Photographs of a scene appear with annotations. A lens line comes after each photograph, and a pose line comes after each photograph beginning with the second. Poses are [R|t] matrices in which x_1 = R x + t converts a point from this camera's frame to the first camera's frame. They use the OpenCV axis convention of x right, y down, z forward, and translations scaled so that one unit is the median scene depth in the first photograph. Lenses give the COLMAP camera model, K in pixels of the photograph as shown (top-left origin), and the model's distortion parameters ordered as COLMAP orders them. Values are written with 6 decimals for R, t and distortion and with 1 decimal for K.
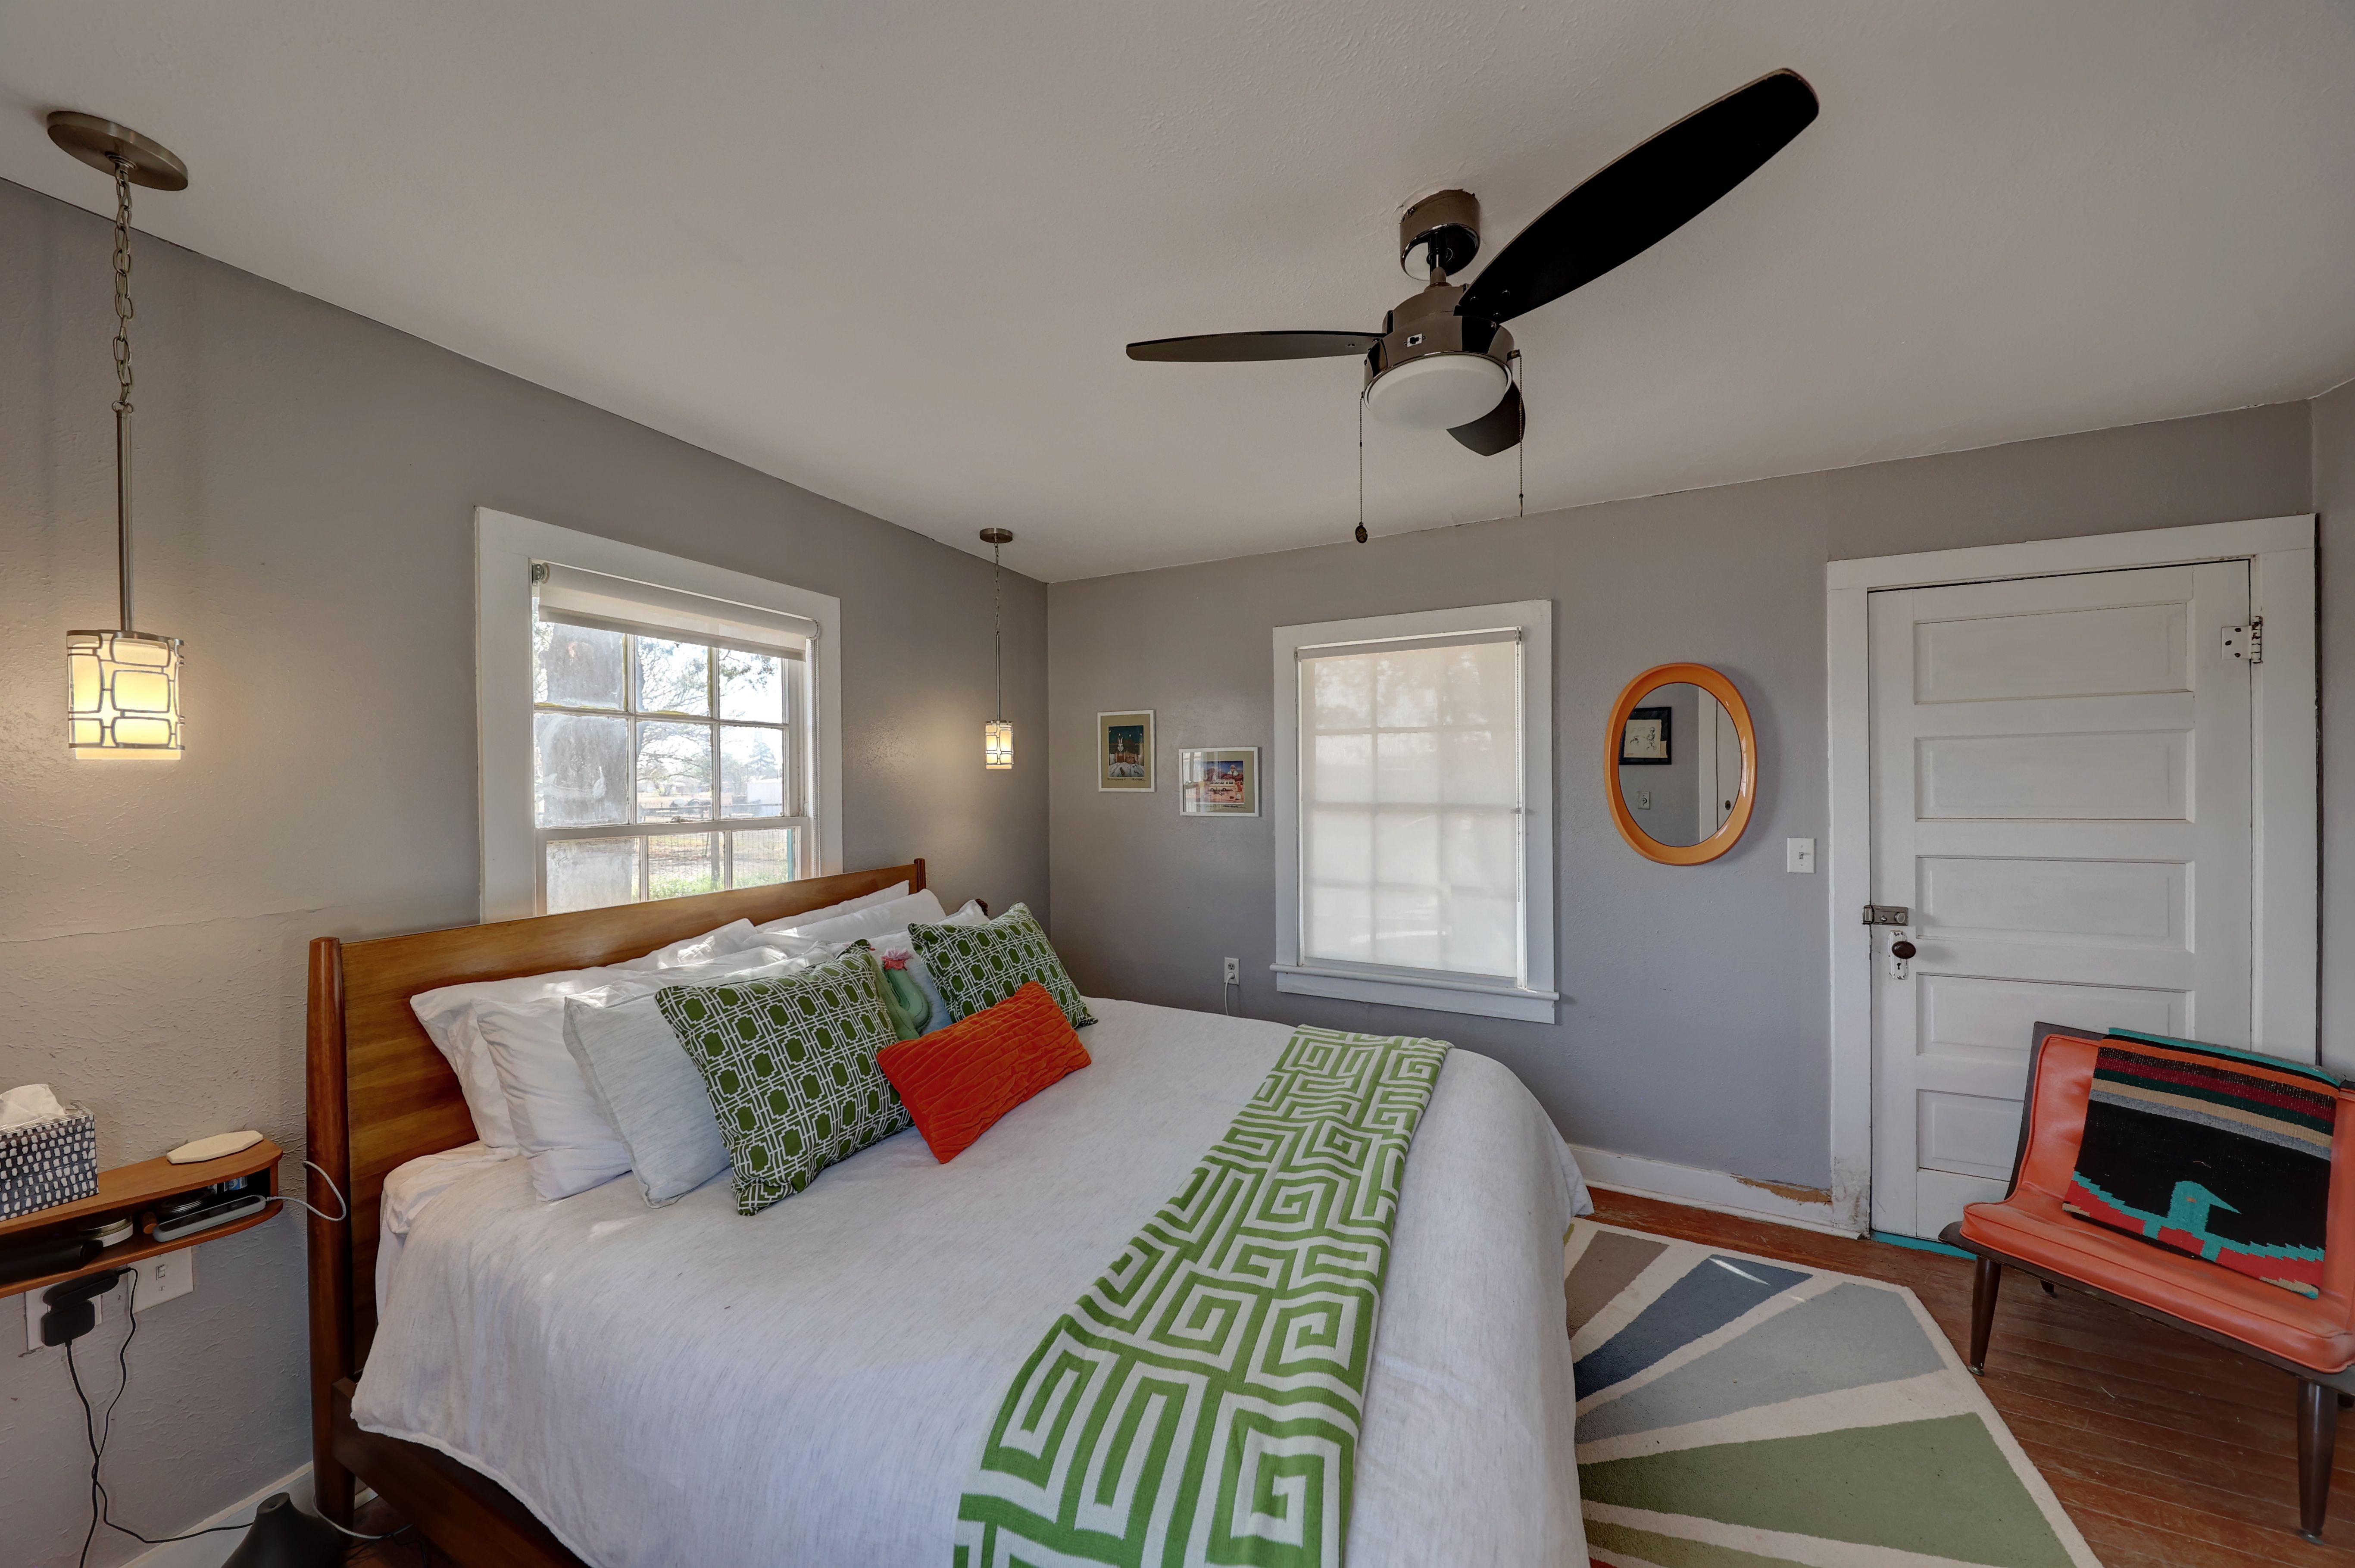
lens RADIAL K [[740.9, 0, 1179.2], [0, 740.9, 785.6], [0, 0, 1]] dist [-0.004364, -0.000899]
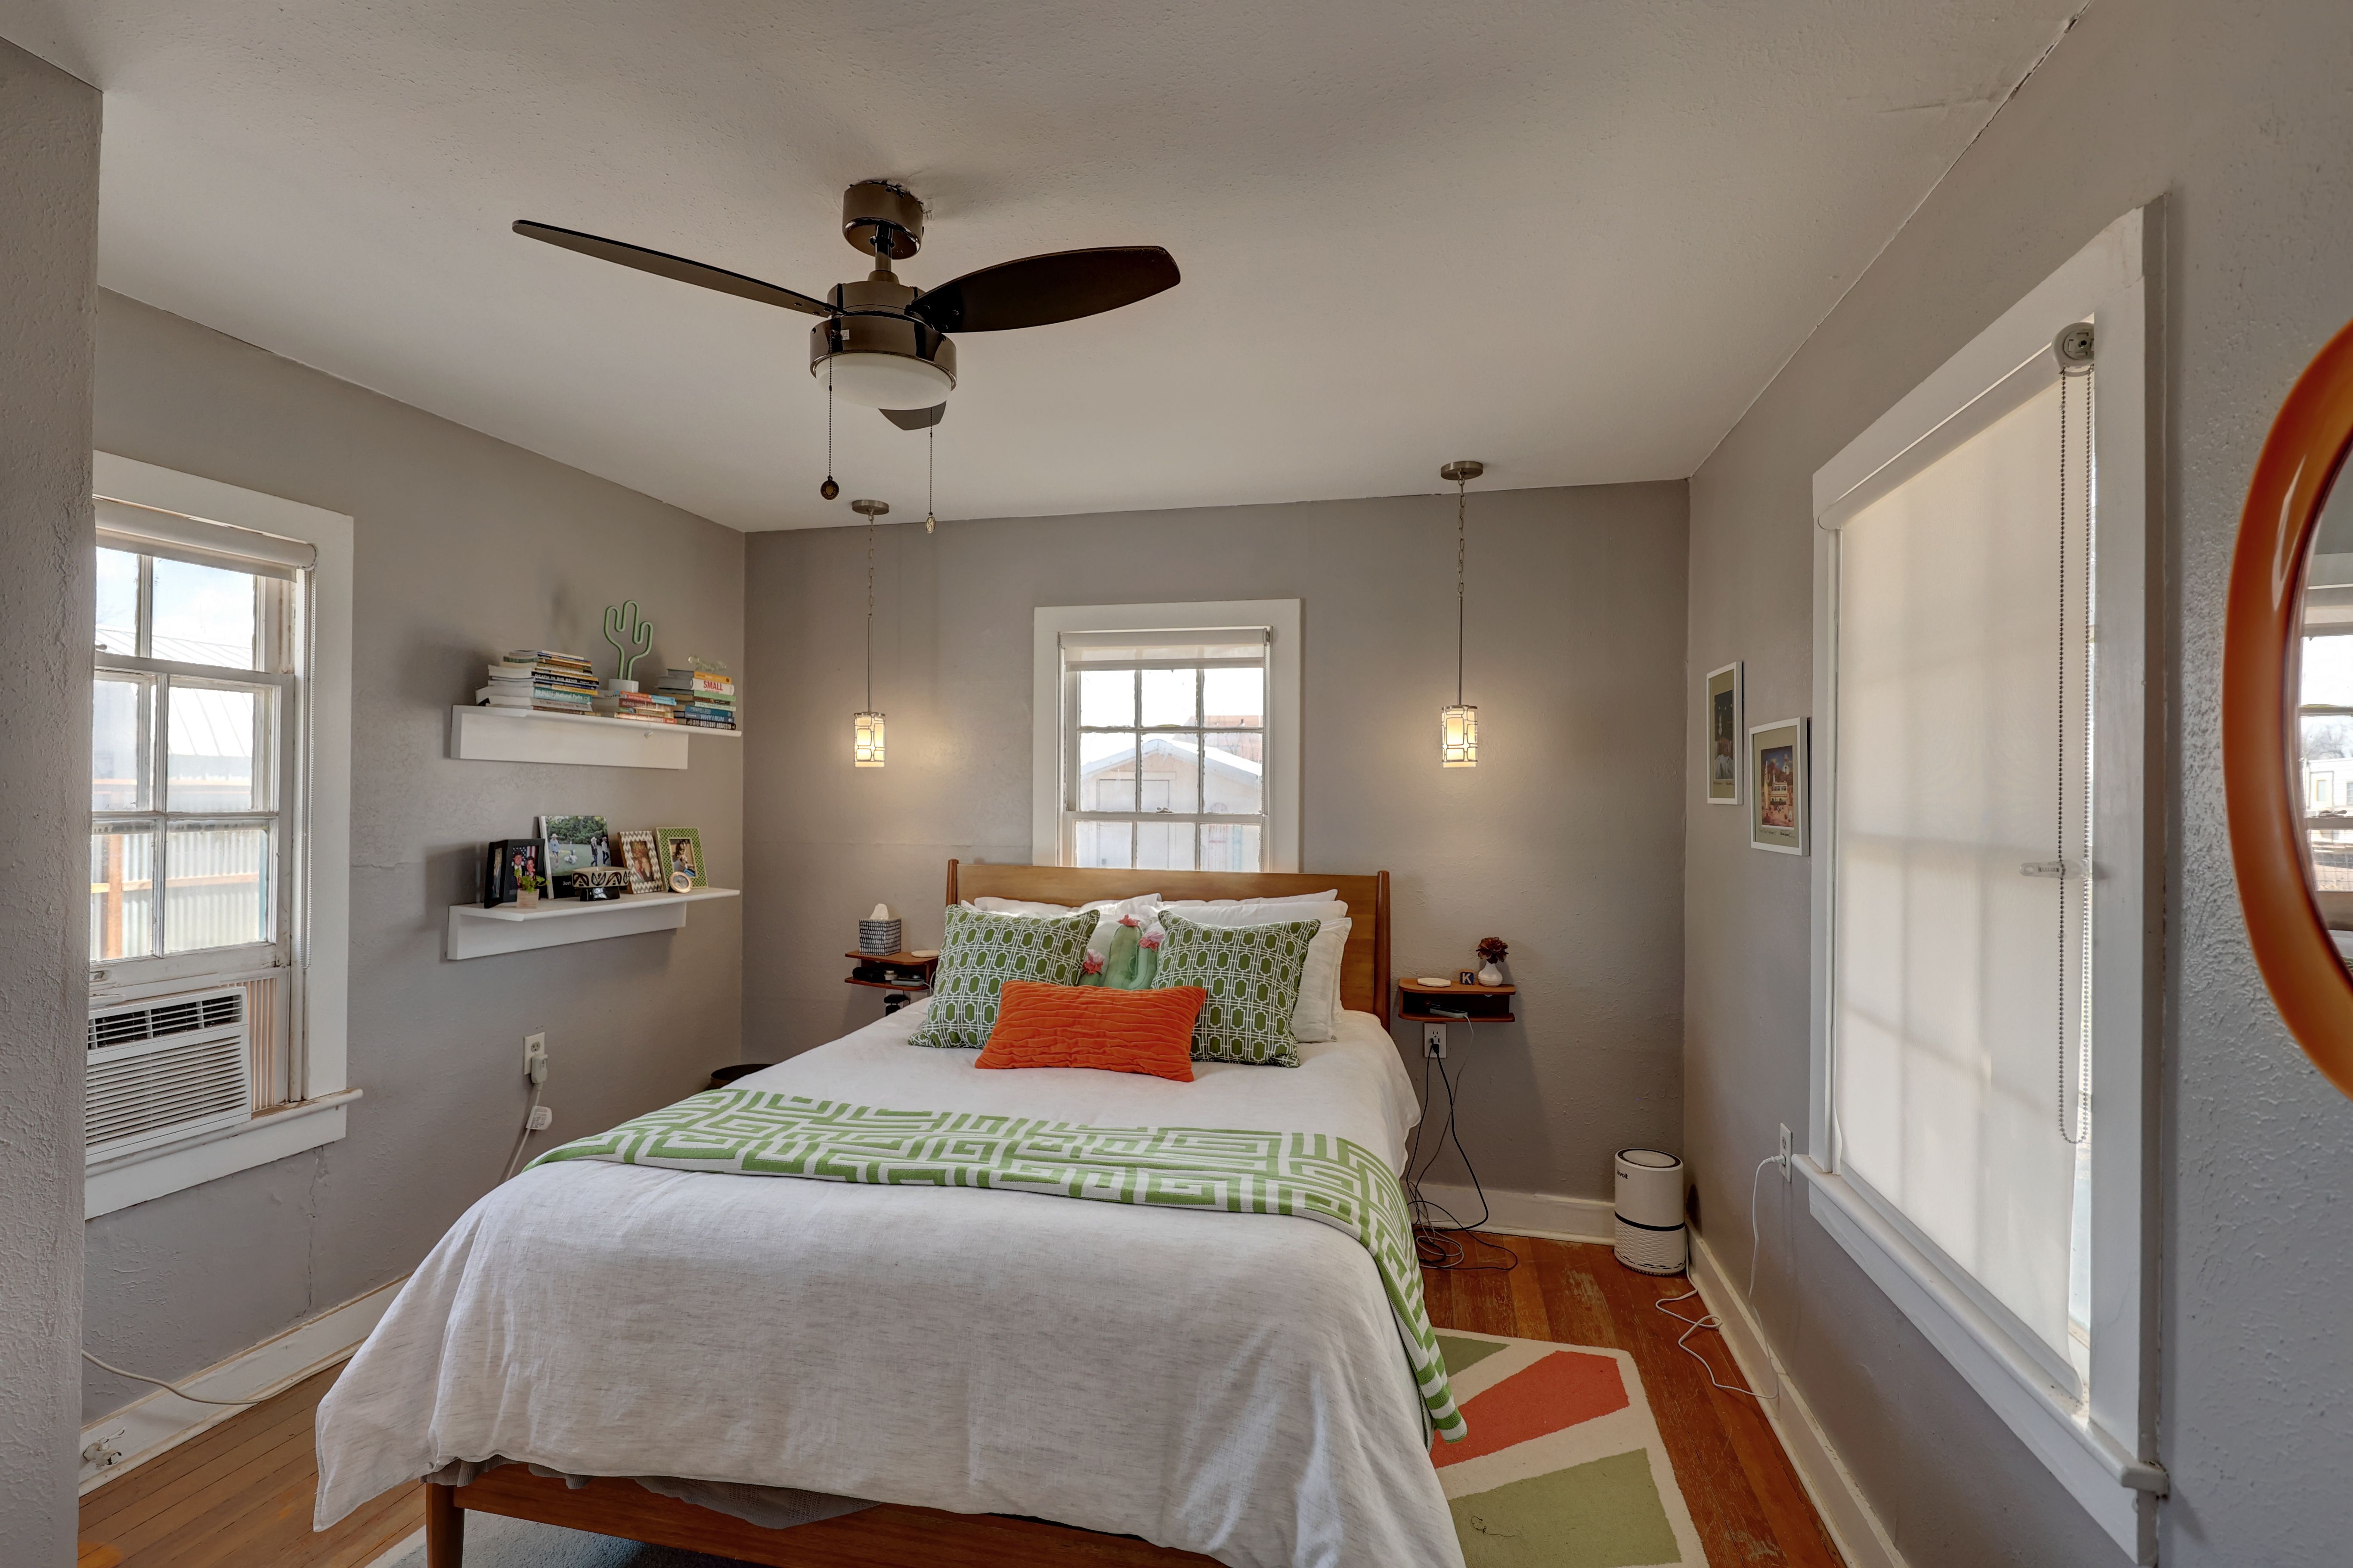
lens RADIAL K [[1059.8, 0, 1178.1], [0, 1059.8, 785.7], [0, 0, 1]] dist [0.009216, -0.002104]
pose [[0.212453, 0.003325, -0.977166, 1.235481], [-0.019809, 0.999803, -0.000905, 0.006640], [0.976970, 0.019549, 0.212477, 0.734781]]
